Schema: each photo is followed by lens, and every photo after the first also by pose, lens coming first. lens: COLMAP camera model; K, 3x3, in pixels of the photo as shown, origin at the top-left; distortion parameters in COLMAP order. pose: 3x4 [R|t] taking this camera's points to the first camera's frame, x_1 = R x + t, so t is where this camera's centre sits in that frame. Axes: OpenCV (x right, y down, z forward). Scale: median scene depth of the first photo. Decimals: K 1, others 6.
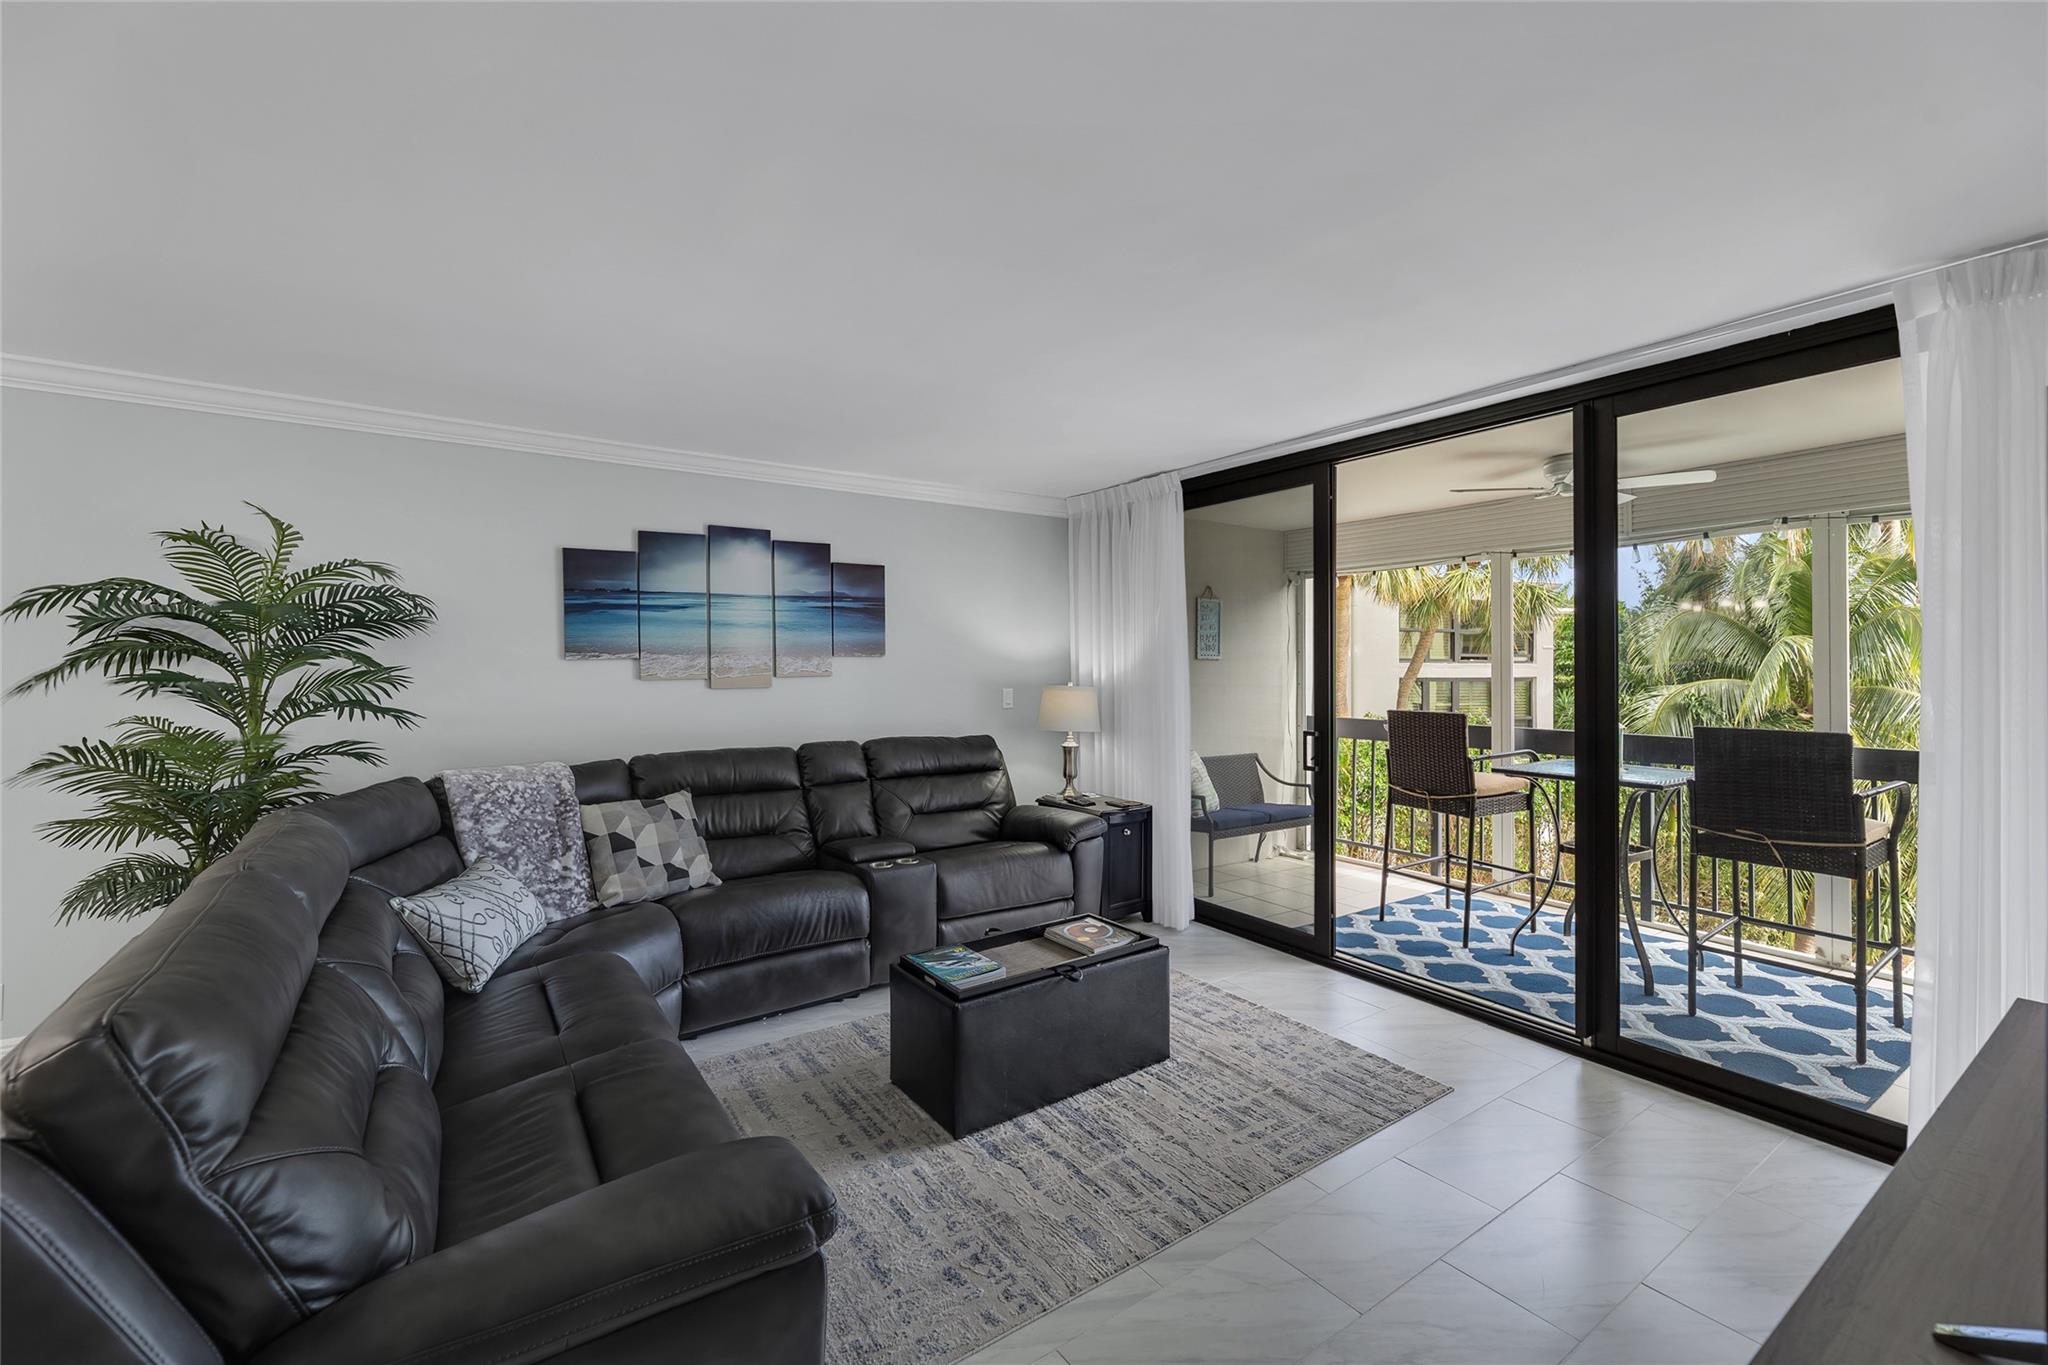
lens RADIAL K [[839.8, 0, 1025.6], [0, 839.8, 661.8], [0, 0, 1]] dist [-0.001389, 0.000457]
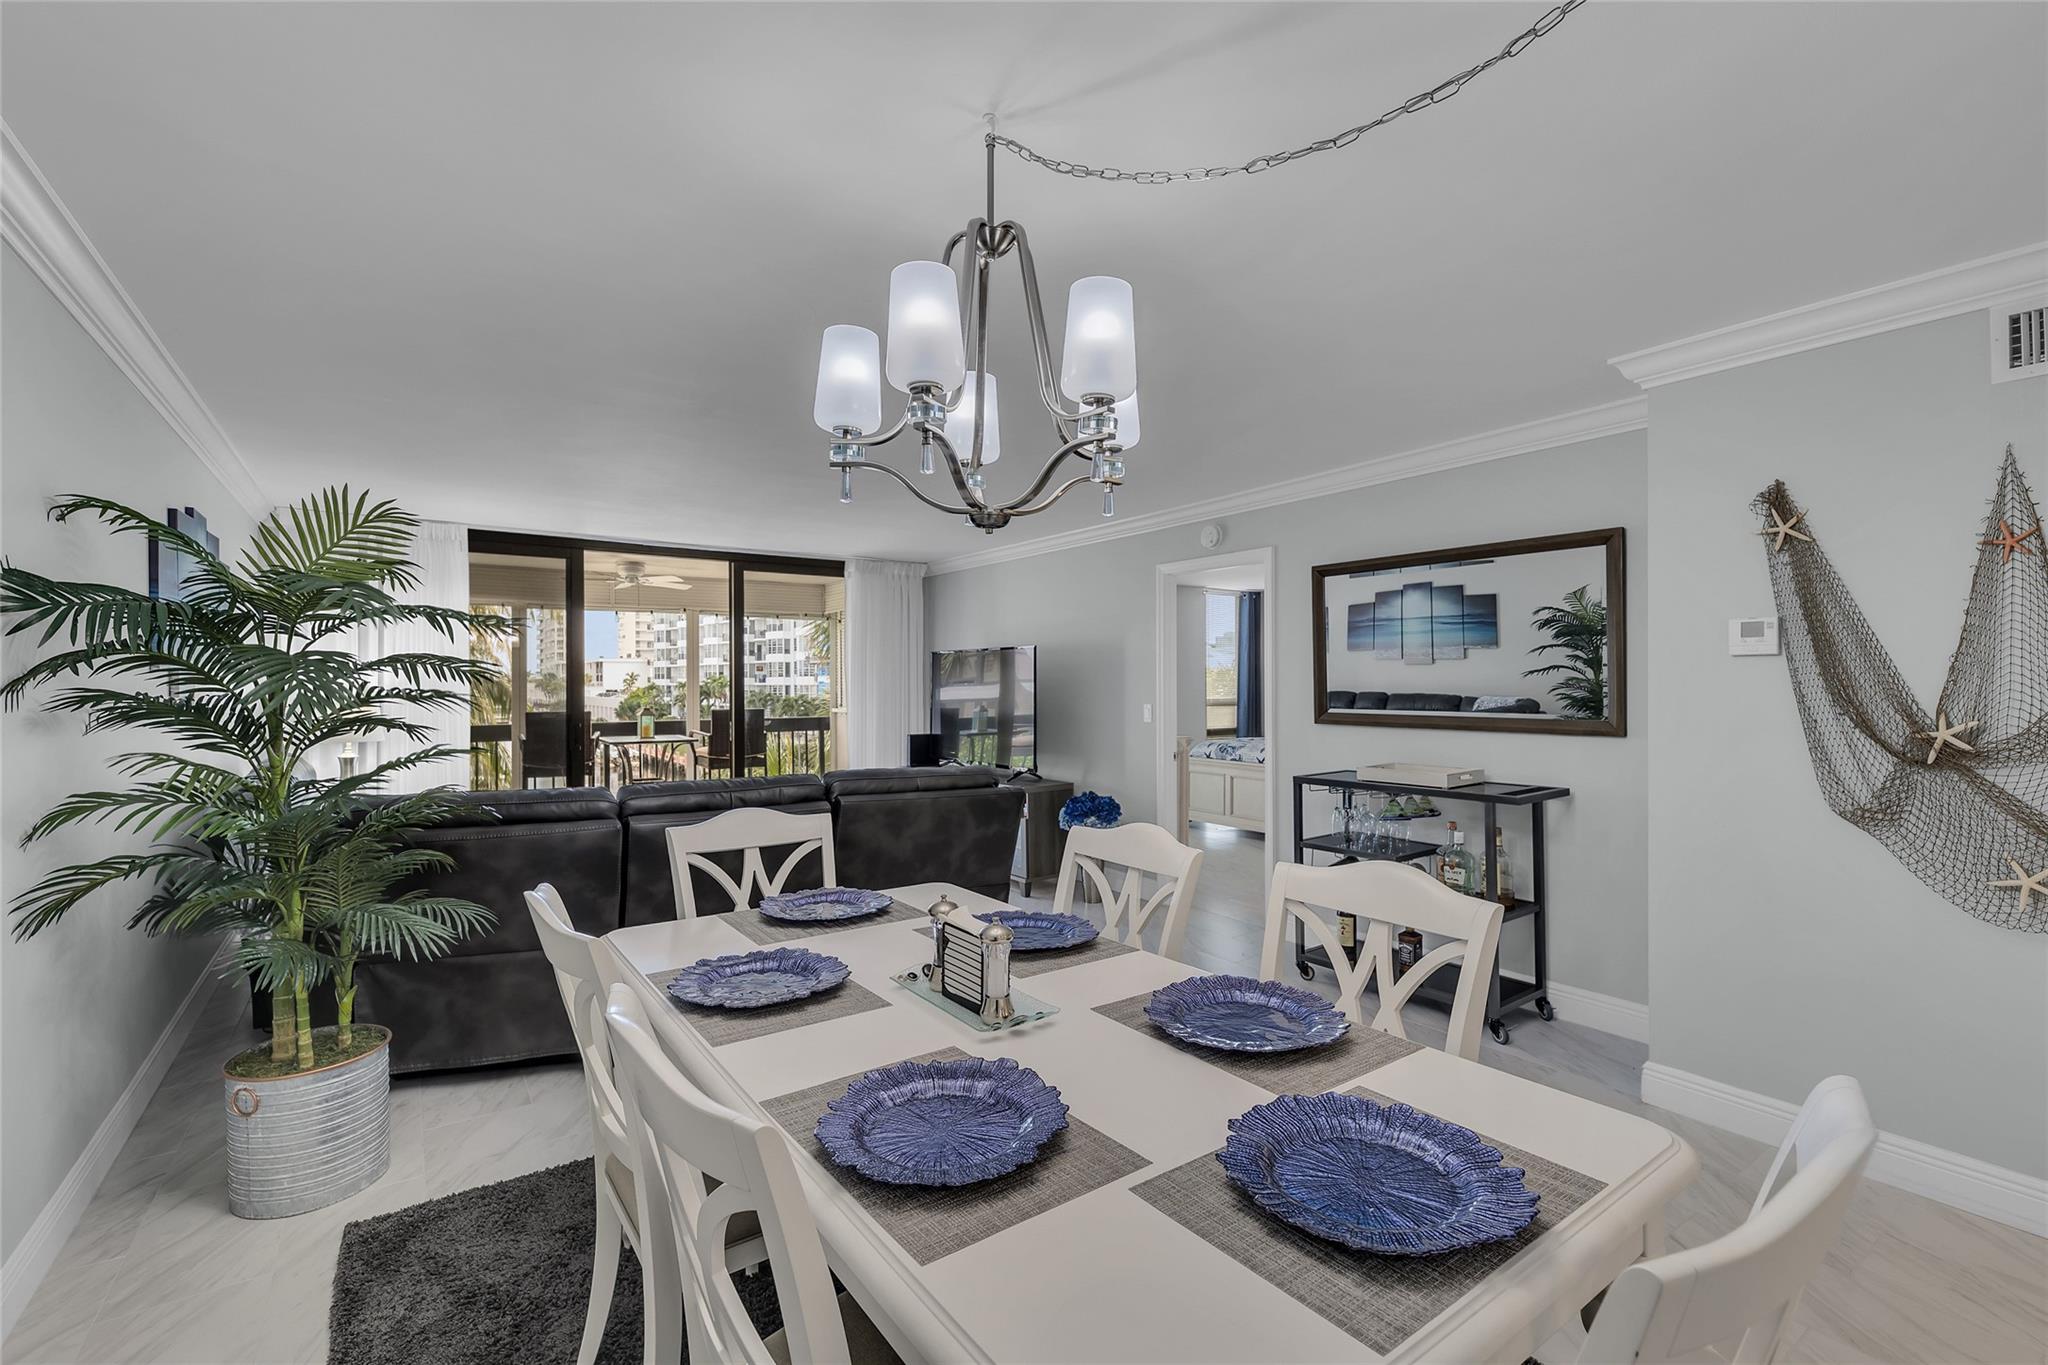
lens RADIAL K [[895.5, 0, 1029.6], [0, 895.5, 672.3], [0, 0, 1]] dist [-0.002054, -0.001031]
pose [[-0.016062, 0.010881, 0.999812, -1.371197], [-0.002751, 0.999937, -0.010927, 0.004786], [-0.999867, -0.002926, -0.016031, 0.214294]]
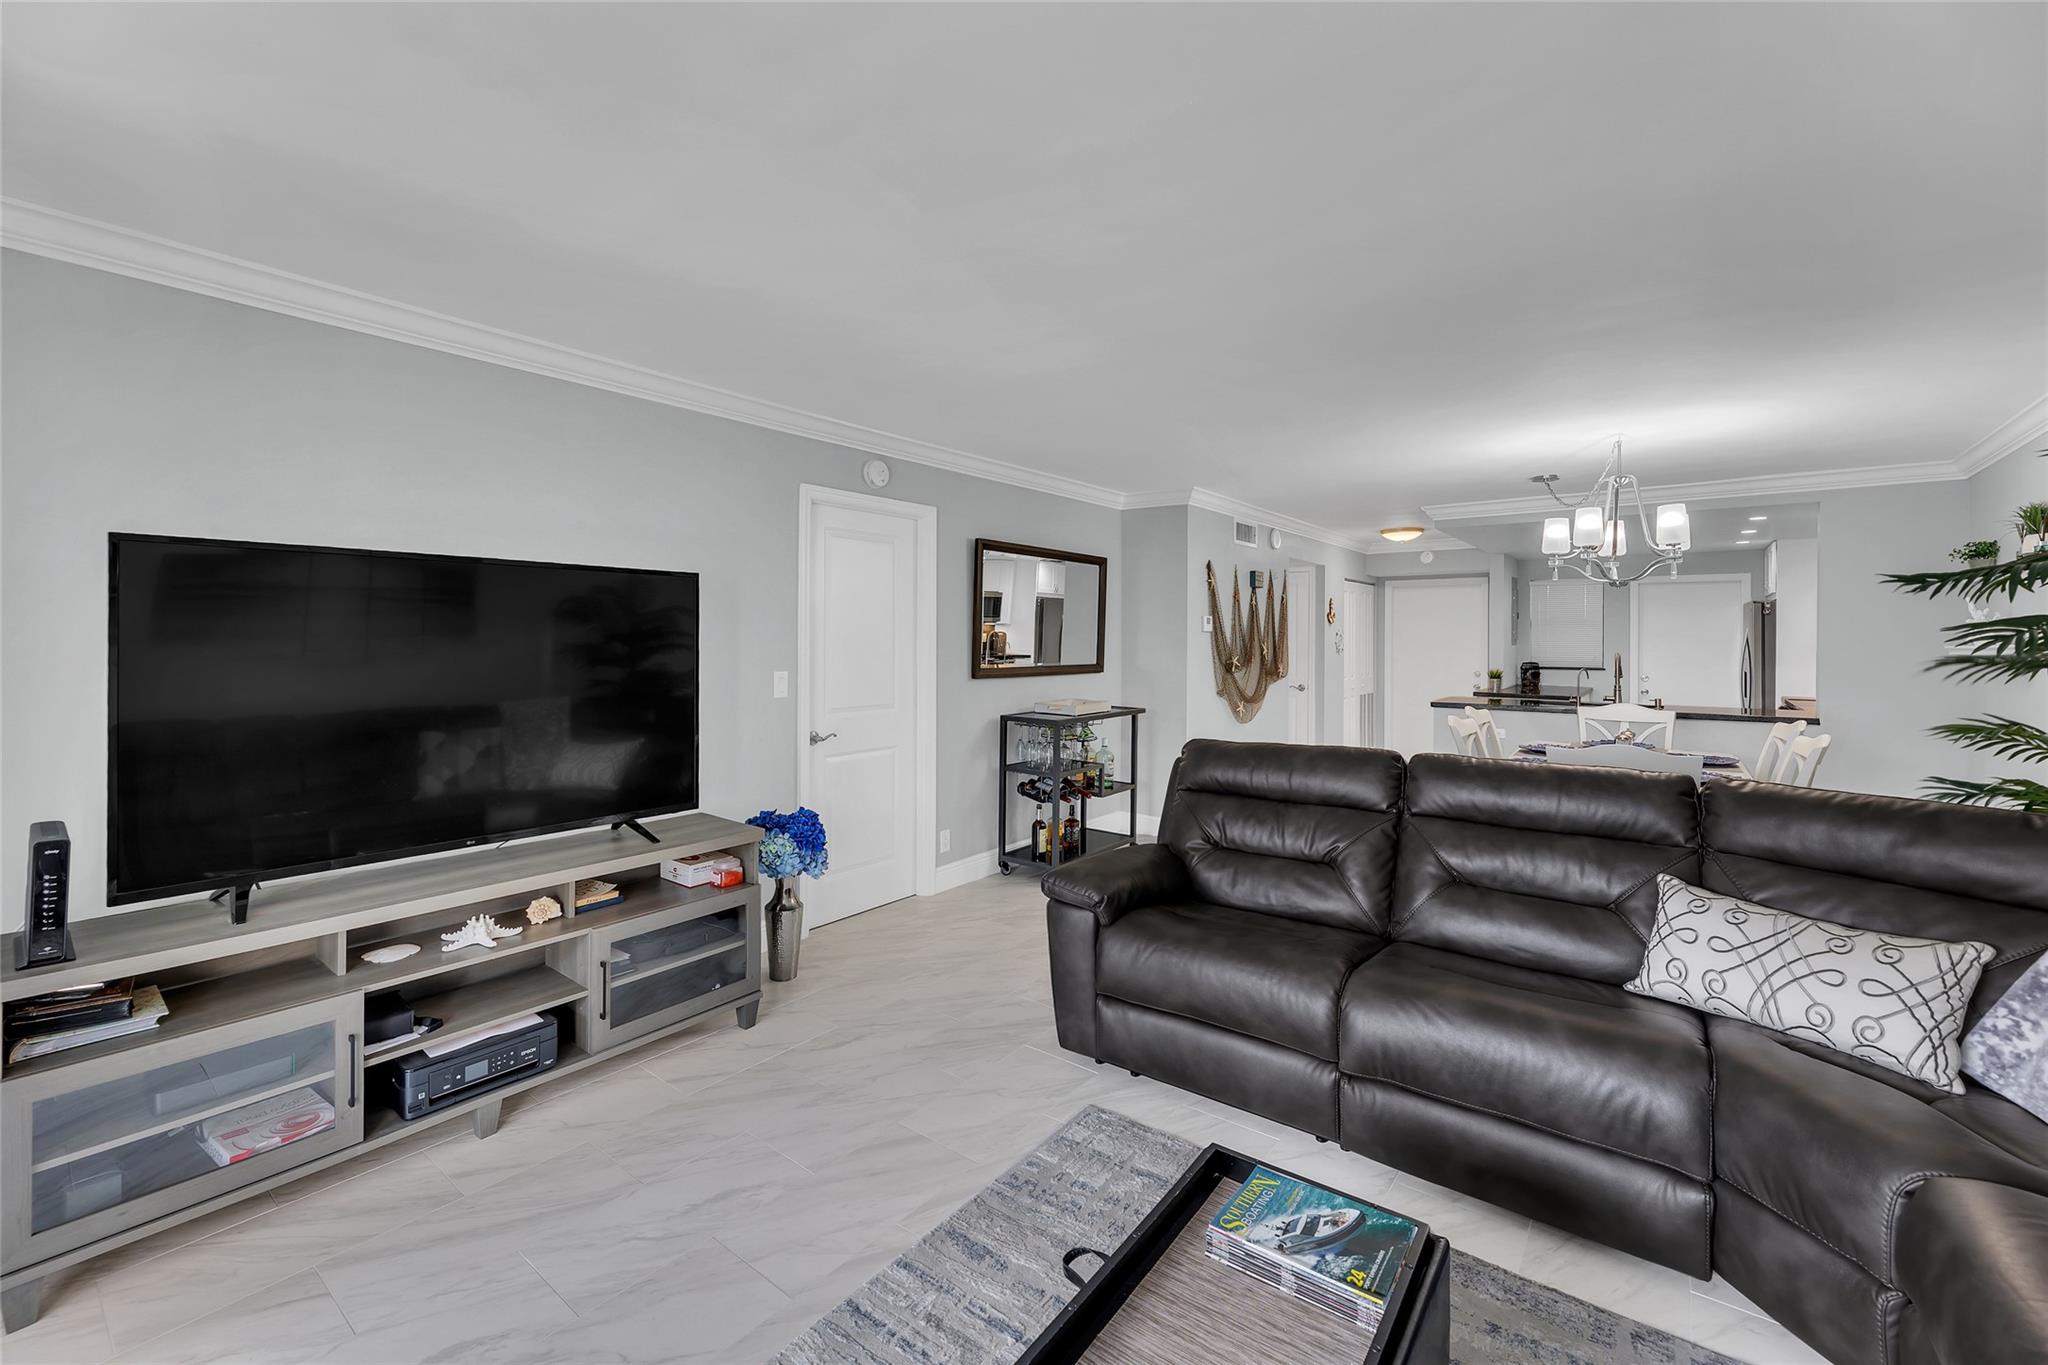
lens RADIAL K [[839.8, 0, 1013.9], [0, 839.8, 637.4], [0, 0, 1]] dist [-0.001389, 0.000457]
pose [[-0.953784, -0.005761, -0.300437, 0.175598], [-0.003867, 0.999969, -0.006898, 0.006007], [0.300468, -0.005418, -0.953777, 1.049077]]
